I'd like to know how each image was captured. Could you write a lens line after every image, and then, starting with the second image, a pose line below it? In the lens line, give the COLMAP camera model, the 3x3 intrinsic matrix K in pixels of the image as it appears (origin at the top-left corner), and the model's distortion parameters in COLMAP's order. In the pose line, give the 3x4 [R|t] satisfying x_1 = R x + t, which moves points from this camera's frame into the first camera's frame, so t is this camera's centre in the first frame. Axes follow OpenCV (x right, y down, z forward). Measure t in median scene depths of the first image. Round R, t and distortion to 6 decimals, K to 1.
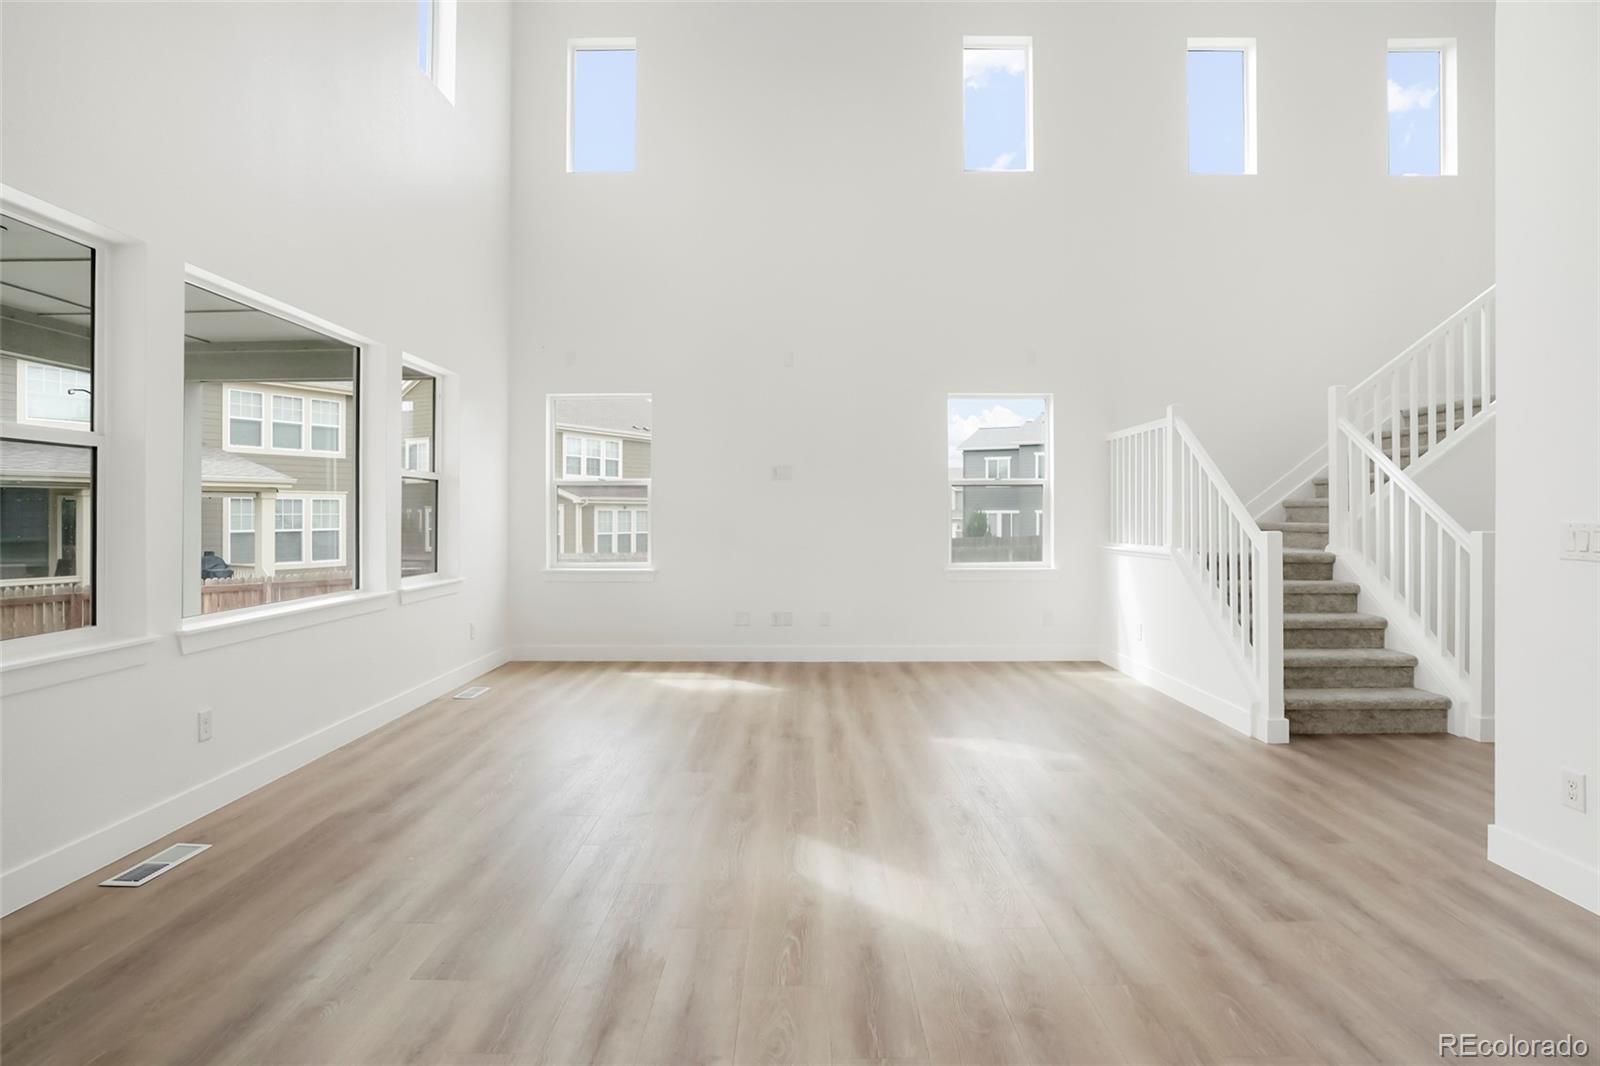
lens RADIAL K [[815.0, 0, 798.3], [0, 815.0, 514.0], [0, 0, 1]] dist [-0.018400, 0.000817]
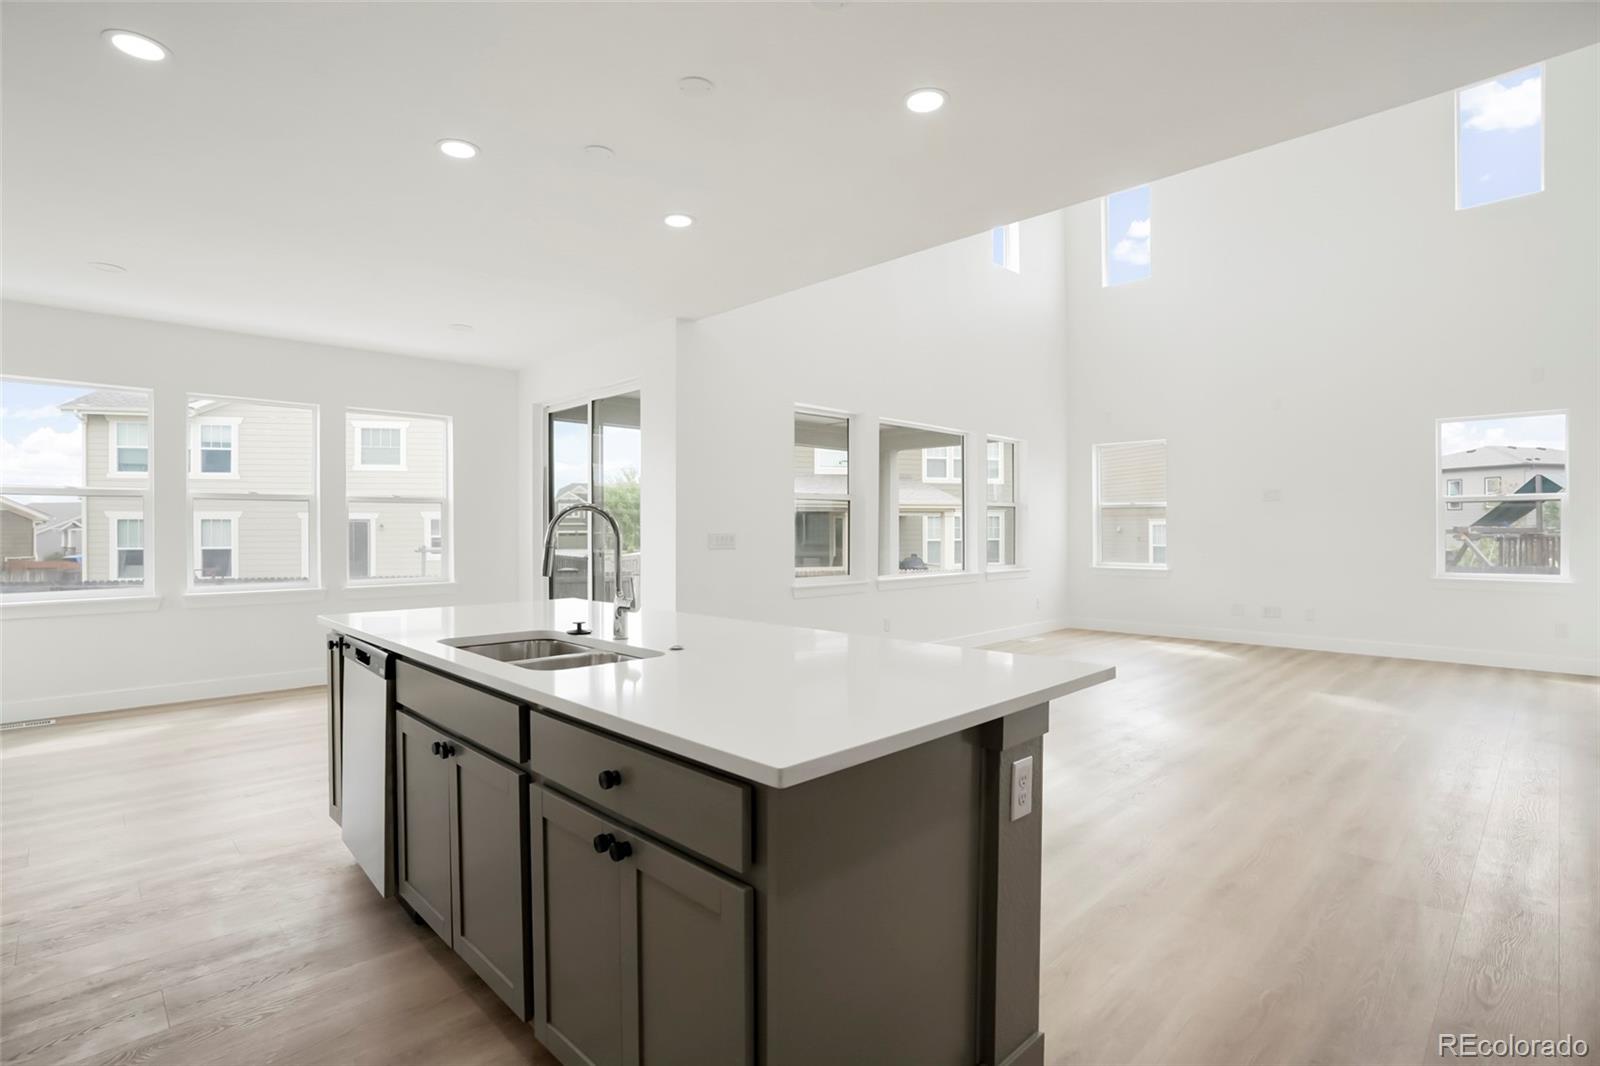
lens RADIAL K [[762.2, 0, 796.5], [0, 762.2, 536.2], [0, 0, 1]] dist [-0.001423, 0.002039]
pose [[0.702221, 0.007821, -0.711916, 0.105968], [0.000607, 0.999933, 0.011584, -0.000274], [0.711959, -0.008567, 0.702169, -0.118307]]
